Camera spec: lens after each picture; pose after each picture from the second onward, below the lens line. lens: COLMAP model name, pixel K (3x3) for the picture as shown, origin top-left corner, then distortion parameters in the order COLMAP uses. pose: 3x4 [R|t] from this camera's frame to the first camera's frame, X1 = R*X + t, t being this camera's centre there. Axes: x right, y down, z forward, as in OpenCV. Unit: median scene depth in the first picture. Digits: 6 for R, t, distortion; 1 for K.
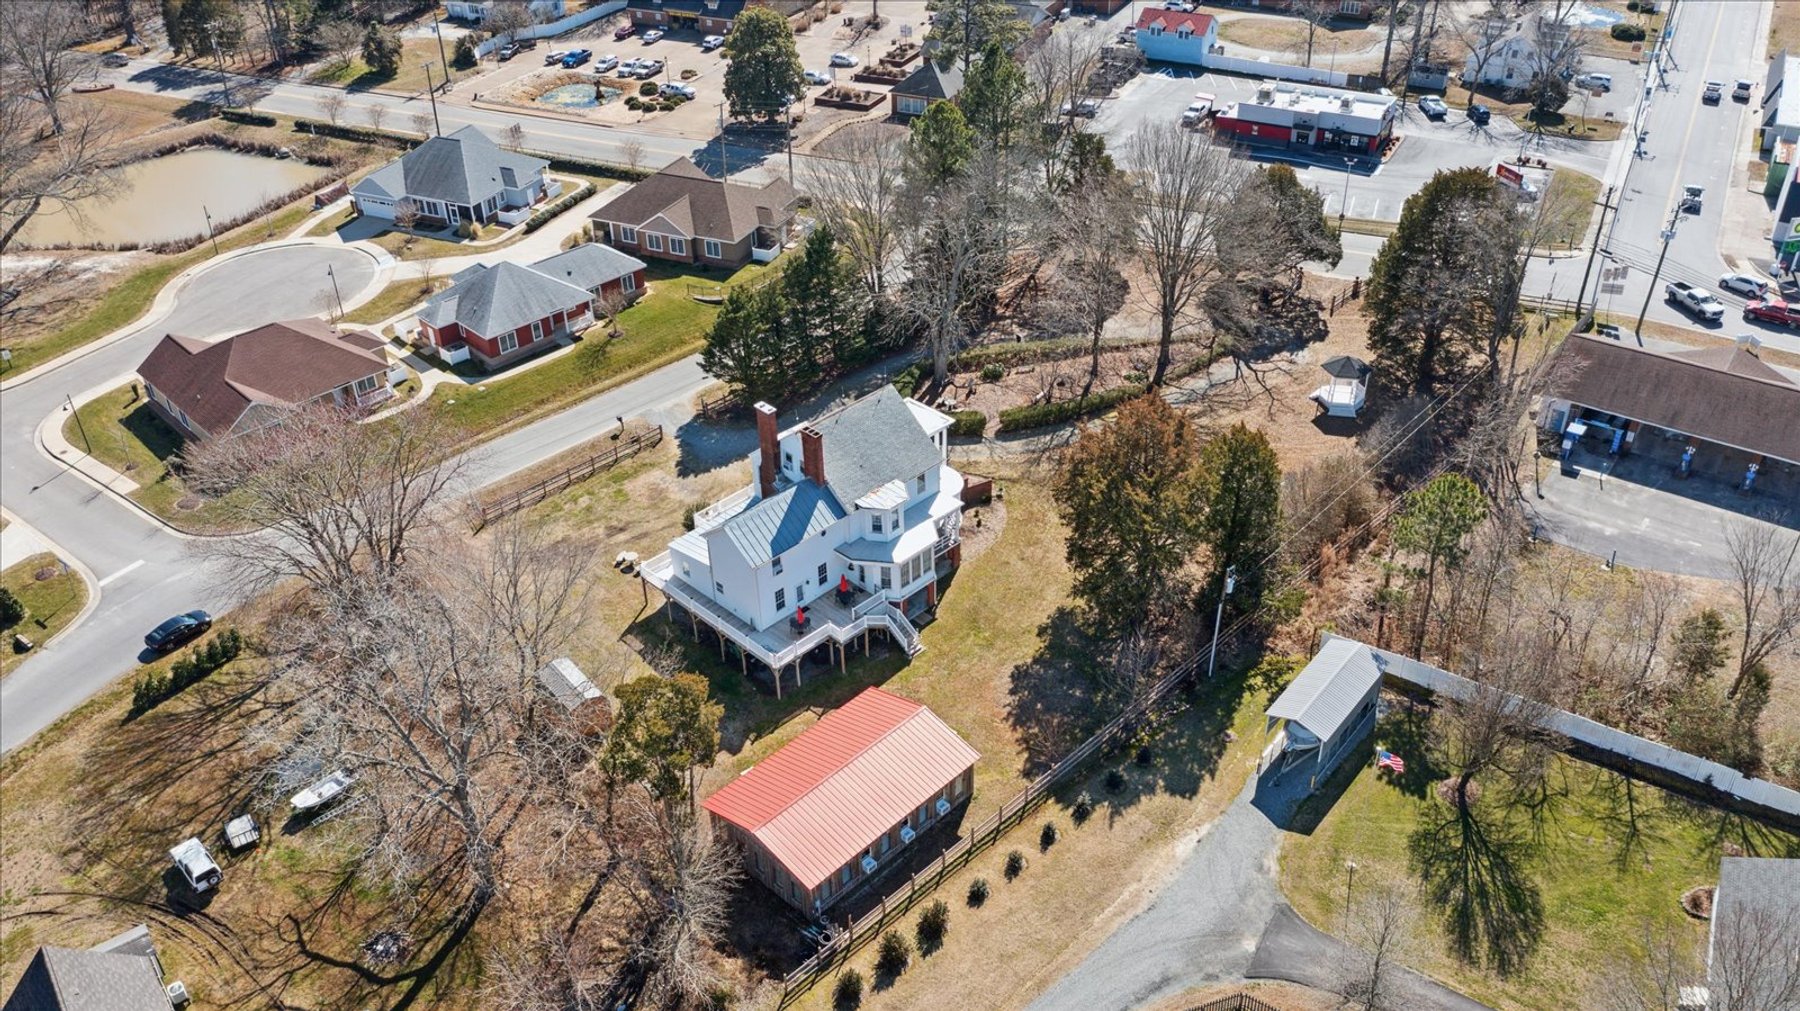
lens RADIAL K [[1396.1, 0, 900.0], [0, 1396.1, 505.5], [0, 0, 1]] dist [-0.011463, 0.001157]
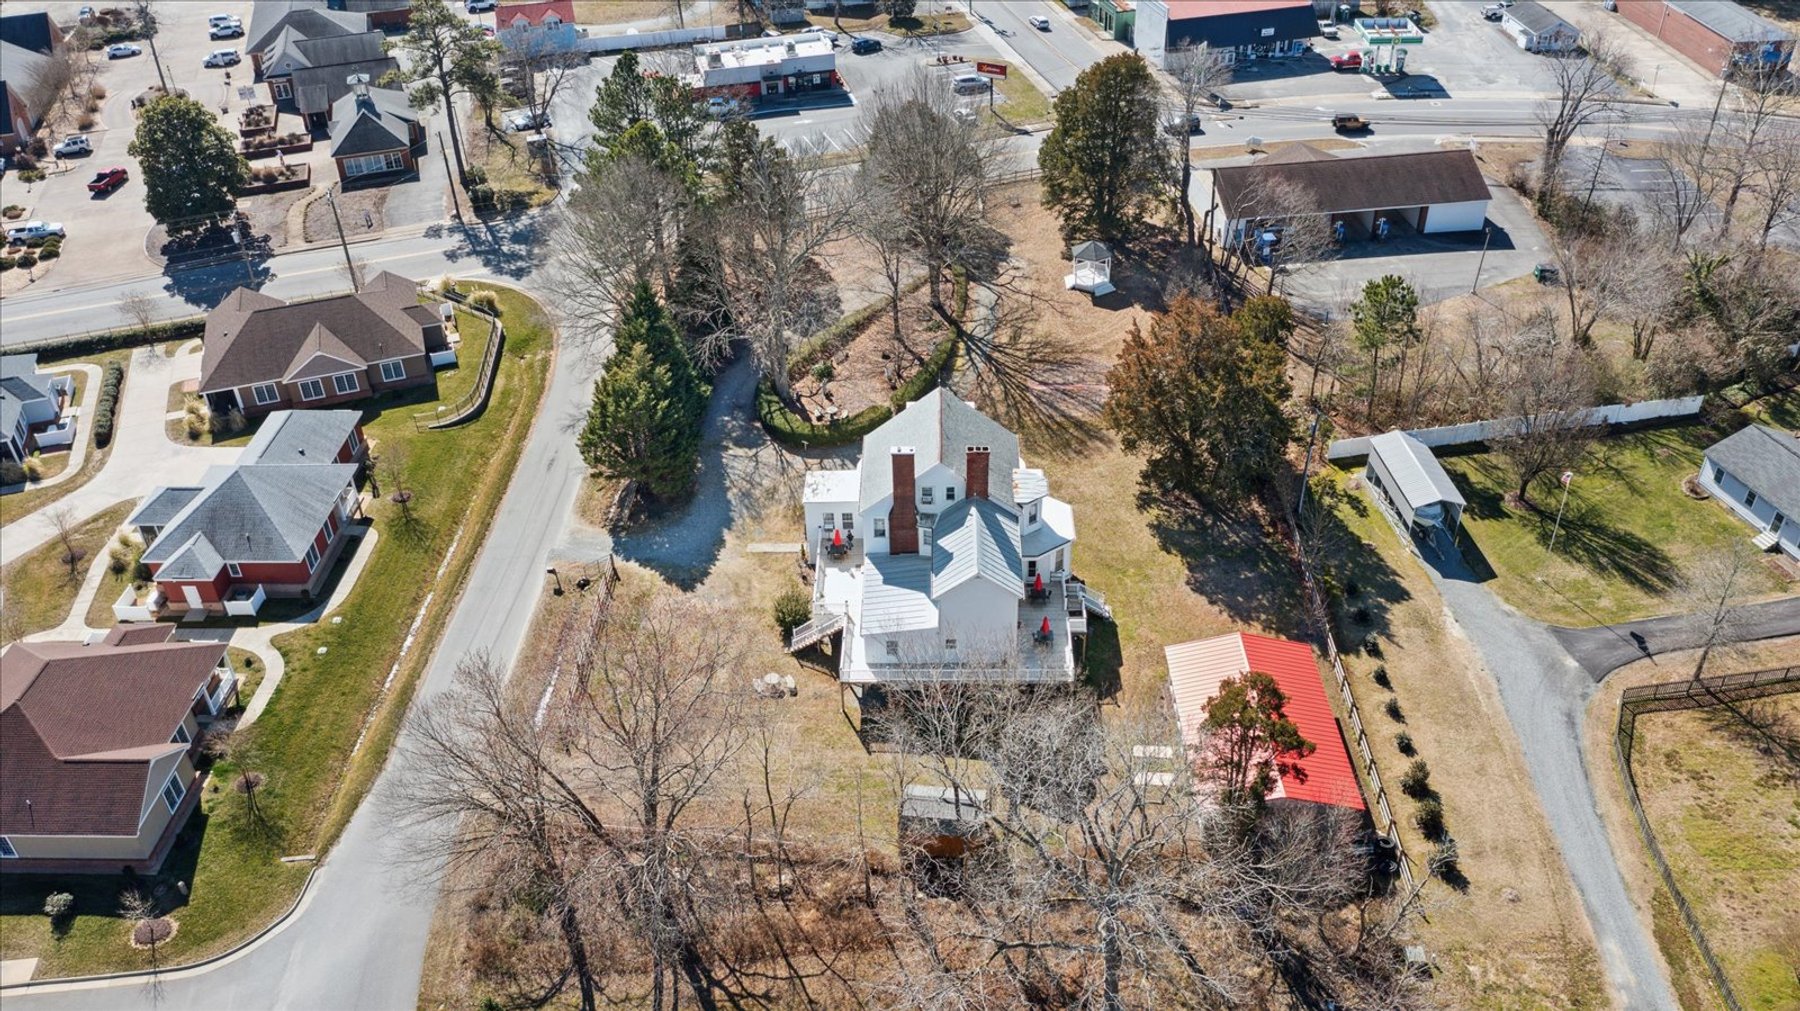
lens RADIAL K [[1396.1, 0, 900.0], [0, 1396.1, 505.5], [0, 0, 1]] dist [-0.011463, 0.001157]
pose [[0.726718, -0.402309, 0.556802, -0.399997], [0.393189, 0.908258, 0.143072, -0.108182], [-0.563279, 0.114955, 0.818231, 0.154830]]
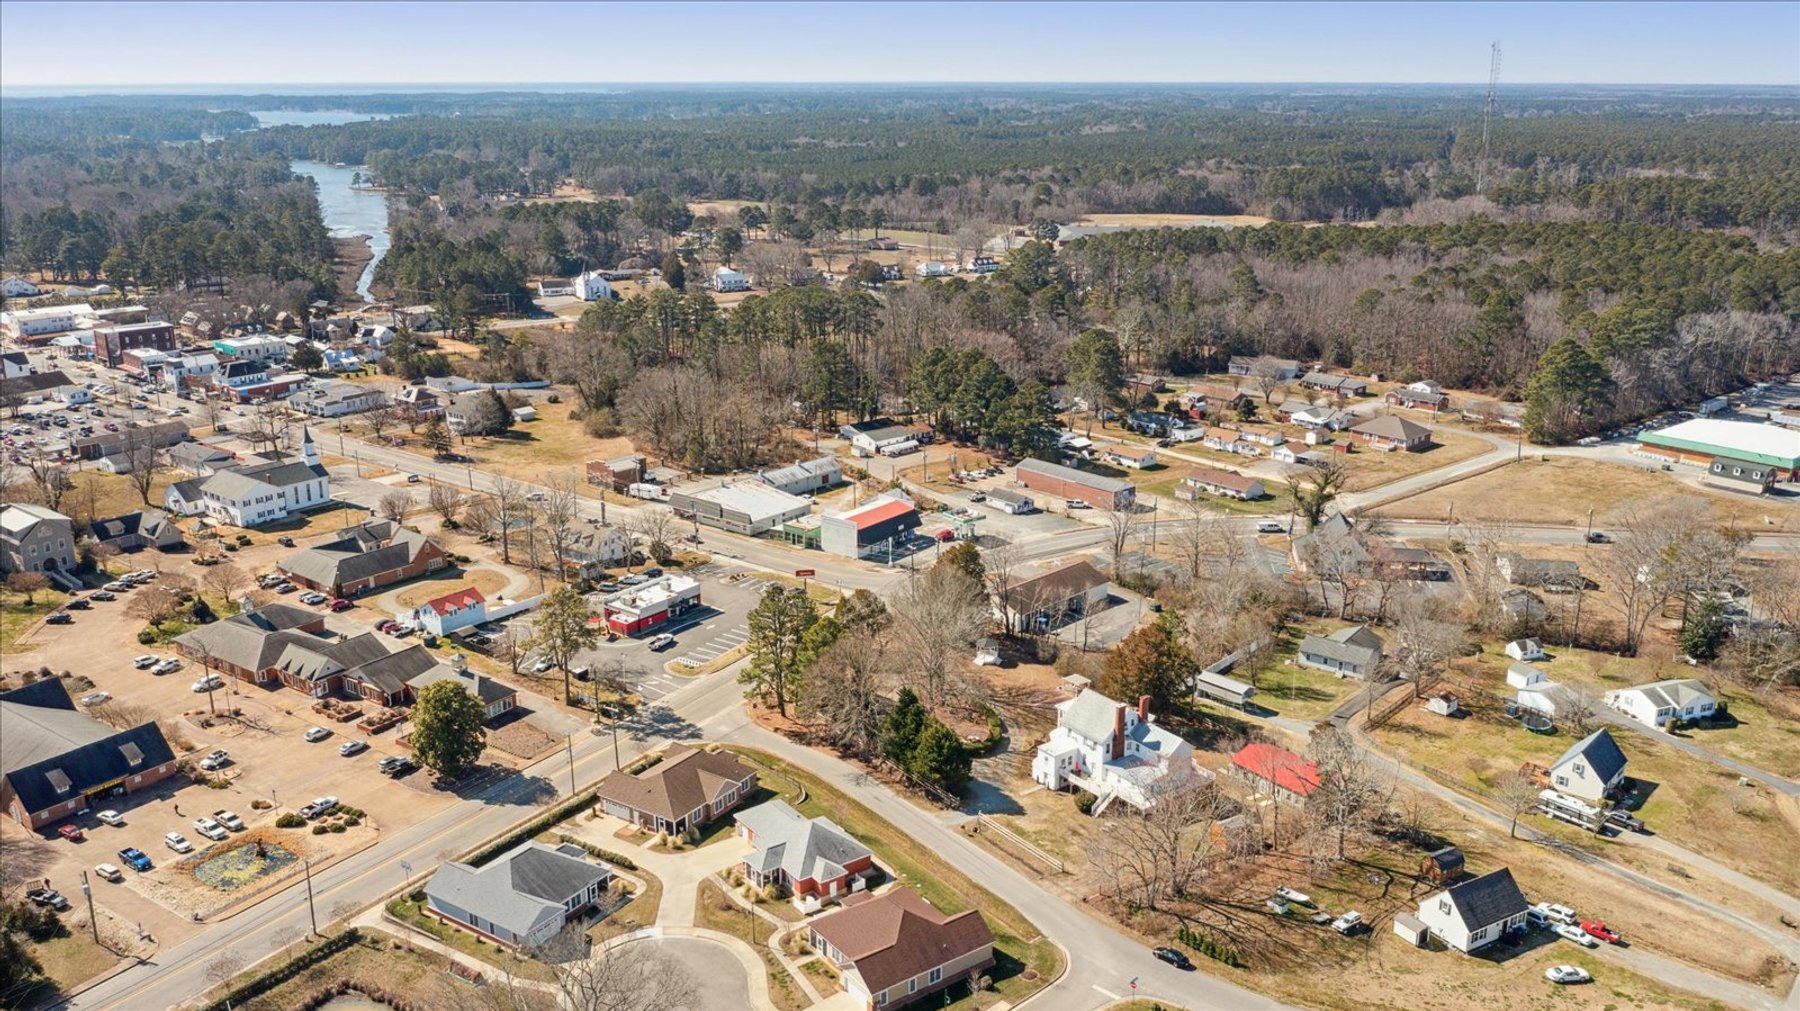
lens RADIAL K [[1419.7, 0, 884.9], [0, 1419.7, 500.7], [0, 0, 1]] dist [-0.014011, 0.006214]
pose [[0.176642, -0.255496, 0.950537, -1.343940], [0.556023, 0.822773, 0.117826, -0.492346], [-0.812180, 0.507707, 0.287397, 0.329110]]
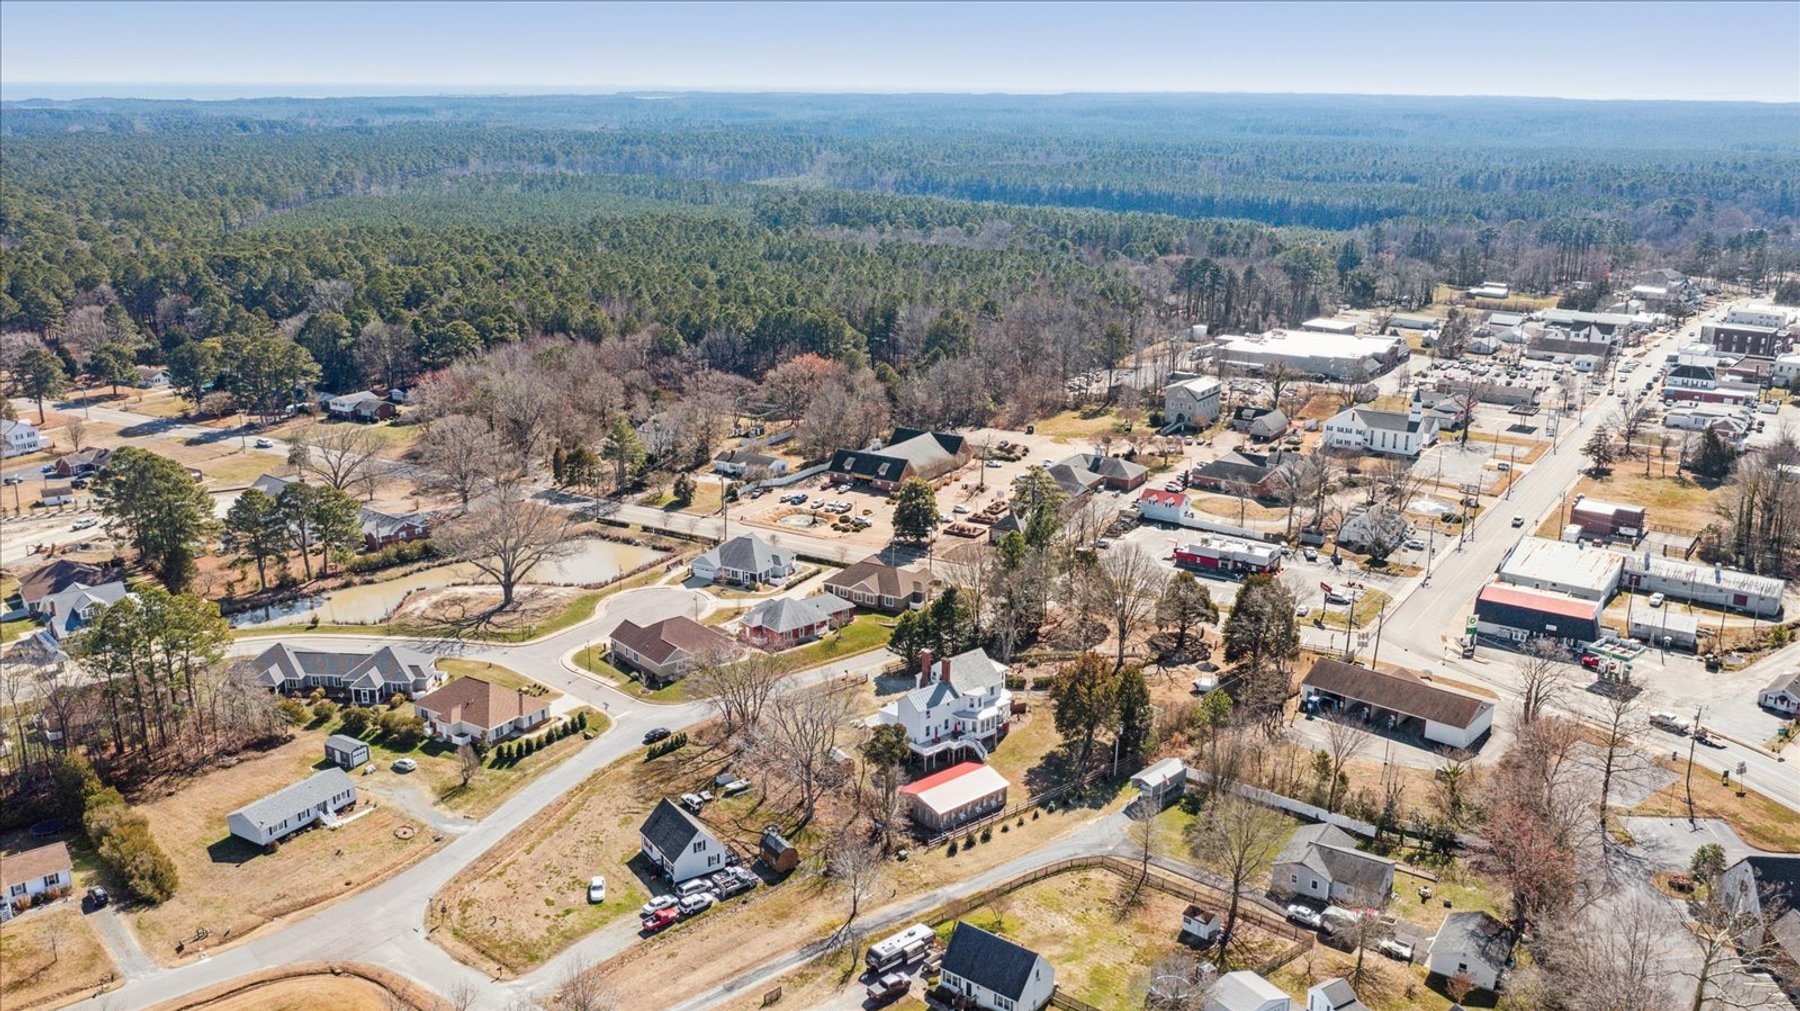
lens RADIAL K [[1413.7, 0, 919.4], [0, 1413.7, 504.4], [0, 0, 1]] dist [-0.006258, 0.000064]
pose [[0.996927, 0.052260, -0.058361, 0.010072], [-0.067710, 0.949496, -0.306387, 0.265037], [0.039402, 0.309397, 0.950116, -0.822616]]
